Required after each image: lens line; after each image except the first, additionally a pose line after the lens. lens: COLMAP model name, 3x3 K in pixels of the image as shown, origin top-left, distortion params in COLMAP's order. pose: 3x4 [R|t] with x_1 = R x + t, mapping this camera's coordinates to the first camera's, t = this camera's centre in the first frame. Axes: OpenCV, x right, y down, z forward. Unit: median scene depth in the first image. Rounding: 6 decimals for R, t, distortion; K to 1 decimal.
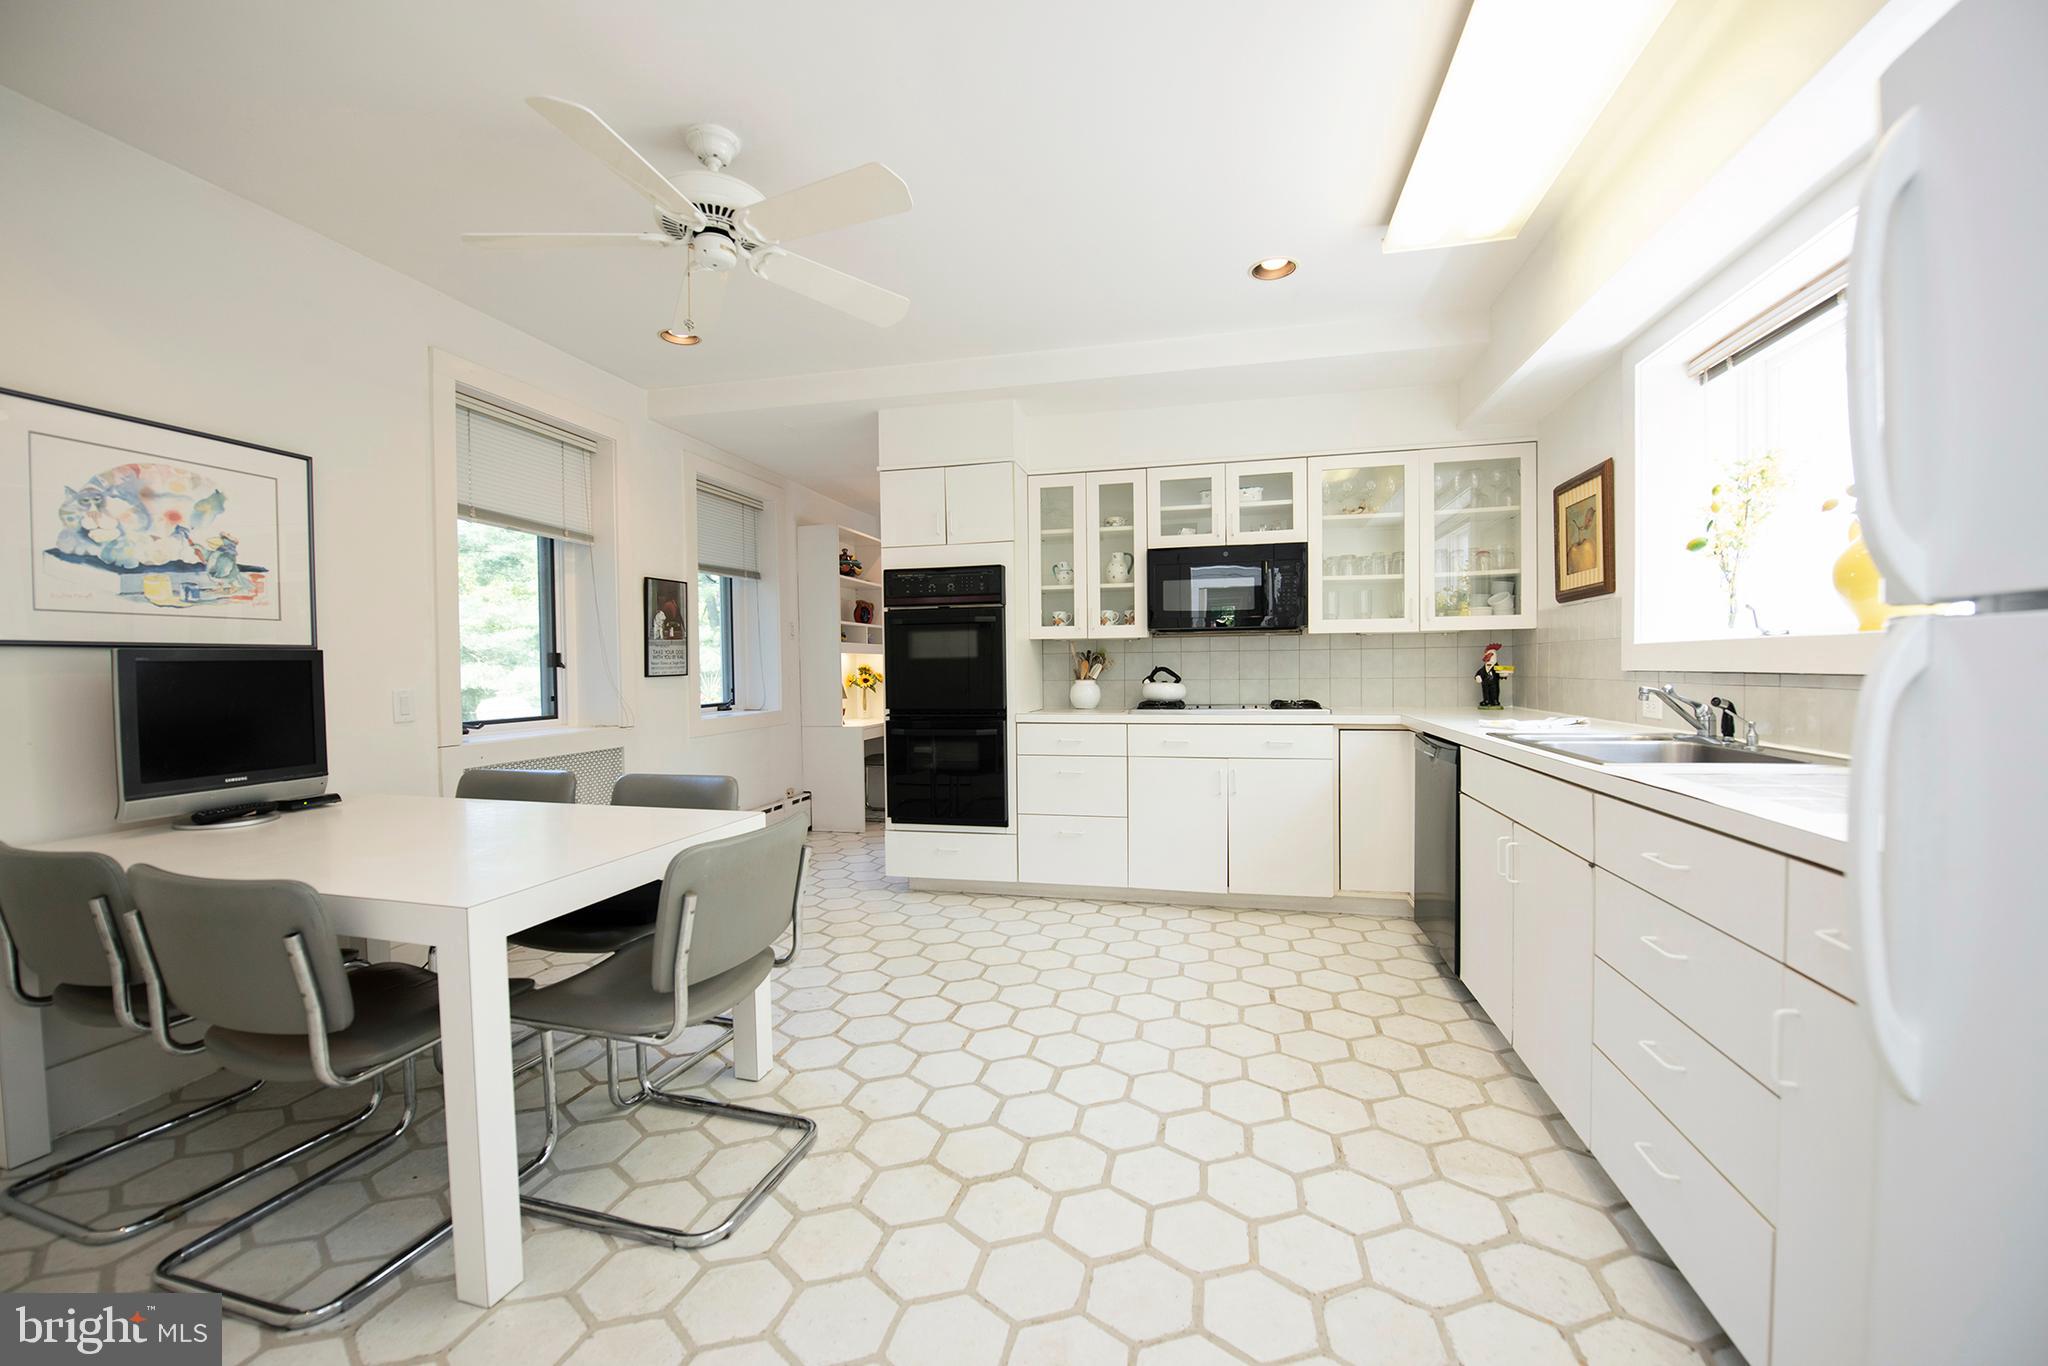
lens RADIAL K [[805.5, 0, 1028.6], [0, 805.5, 687.9], [0, 0, 1]] dist [-0.025953, -0.000003]
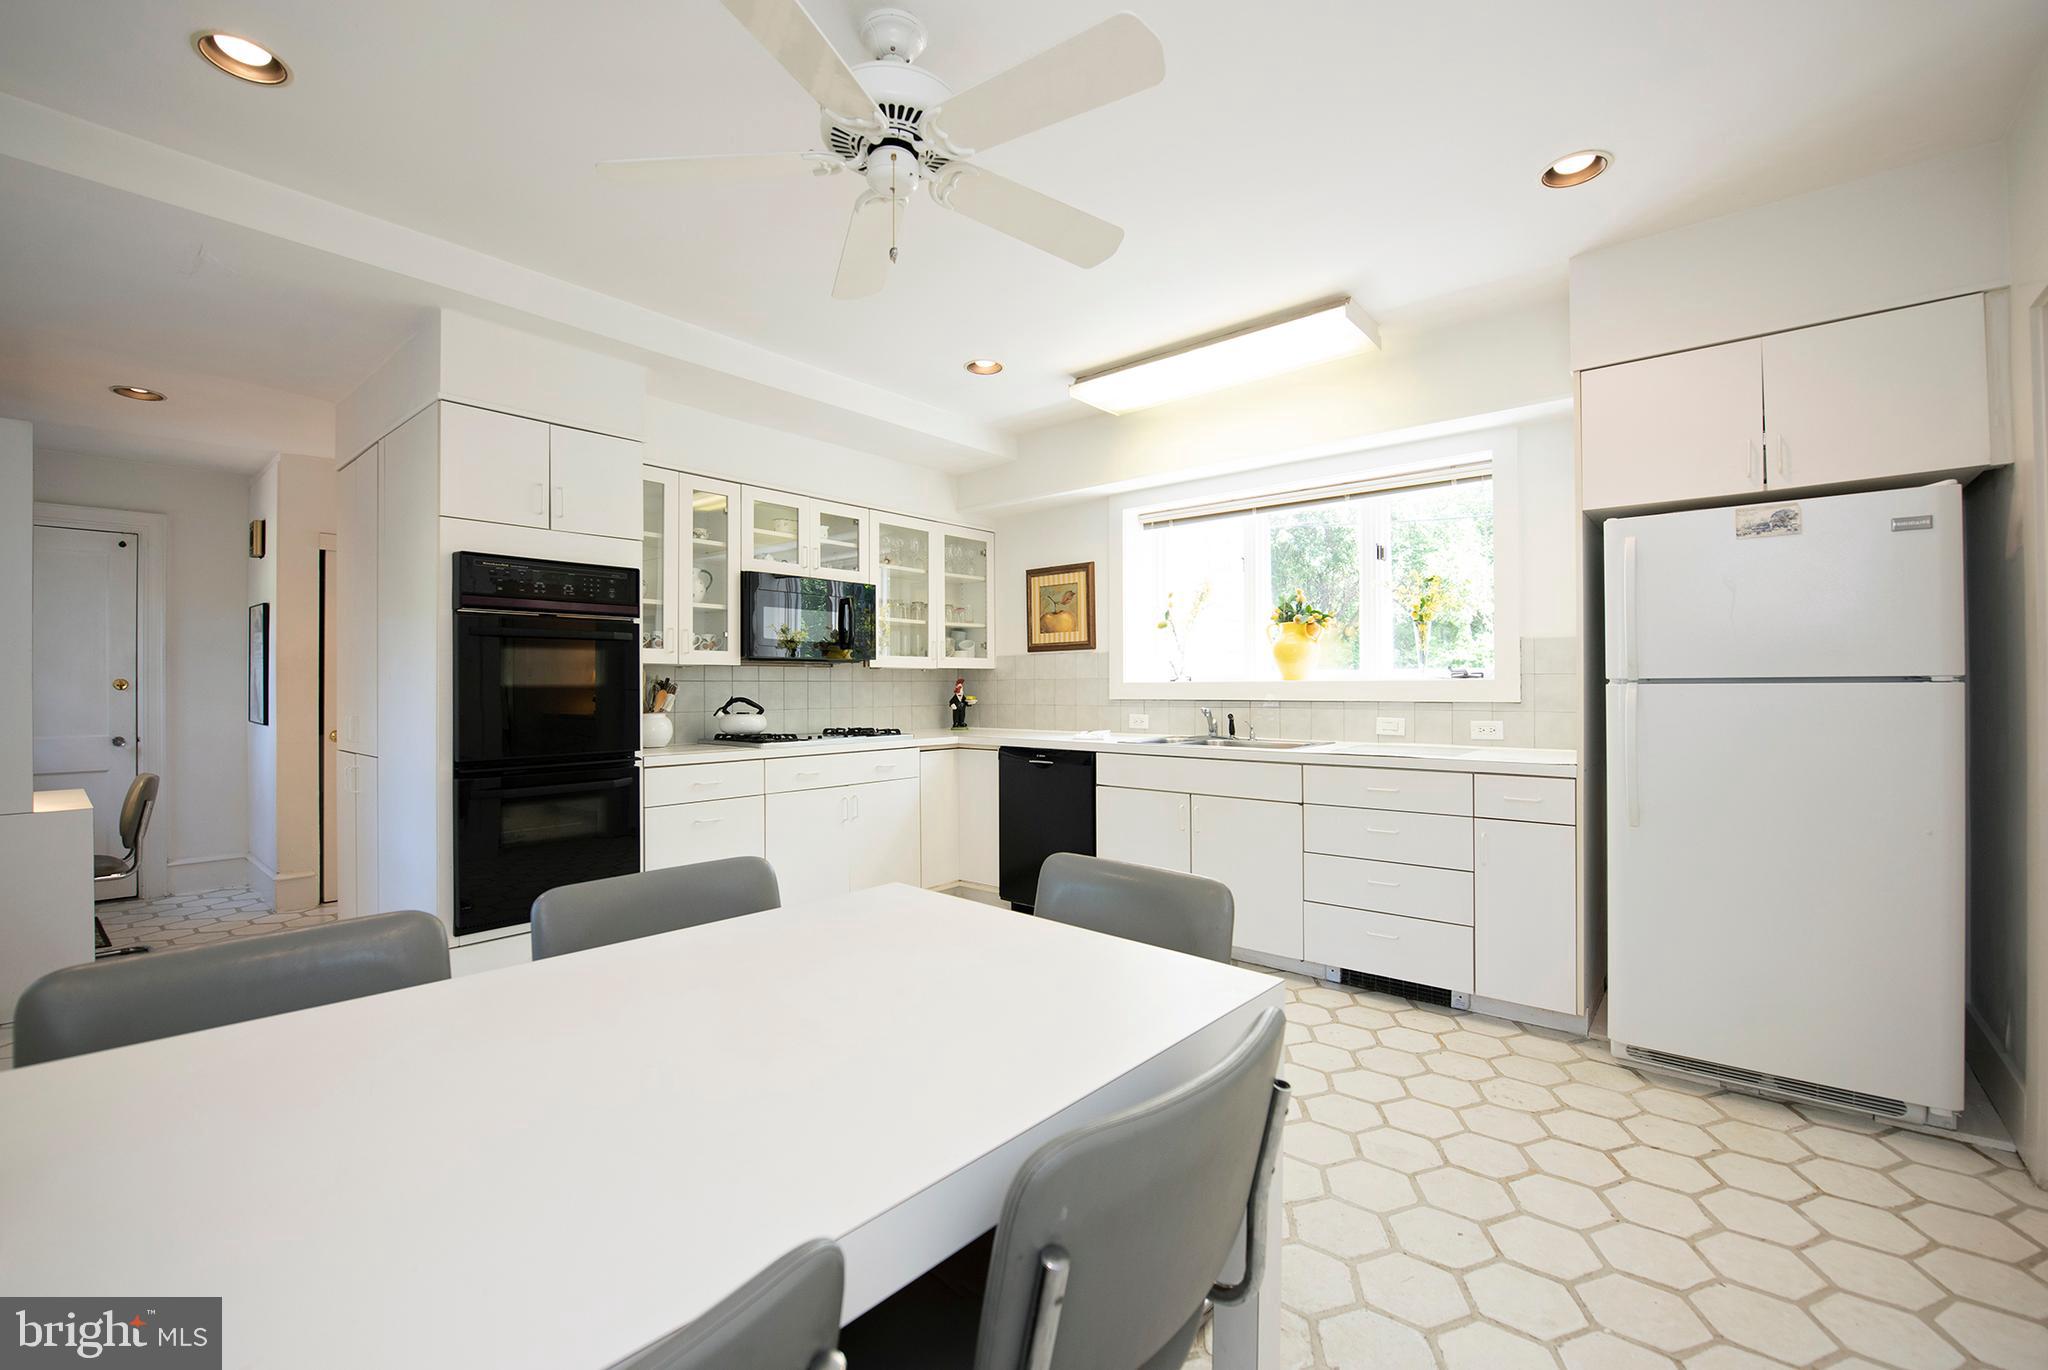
lens RADIAL K [[826.8, 0, 1017.0], [0, 826.8, 686.7], [0, 0, 1]] dist [0.001614, 0.000033]
pose [[0.472027, 0.010055, 0.881527, -0.563846], [0.022707, 0.999465, -0.023559, -0.009074], [-0.881291, 0.031138, 0.471546, 0.282128]]
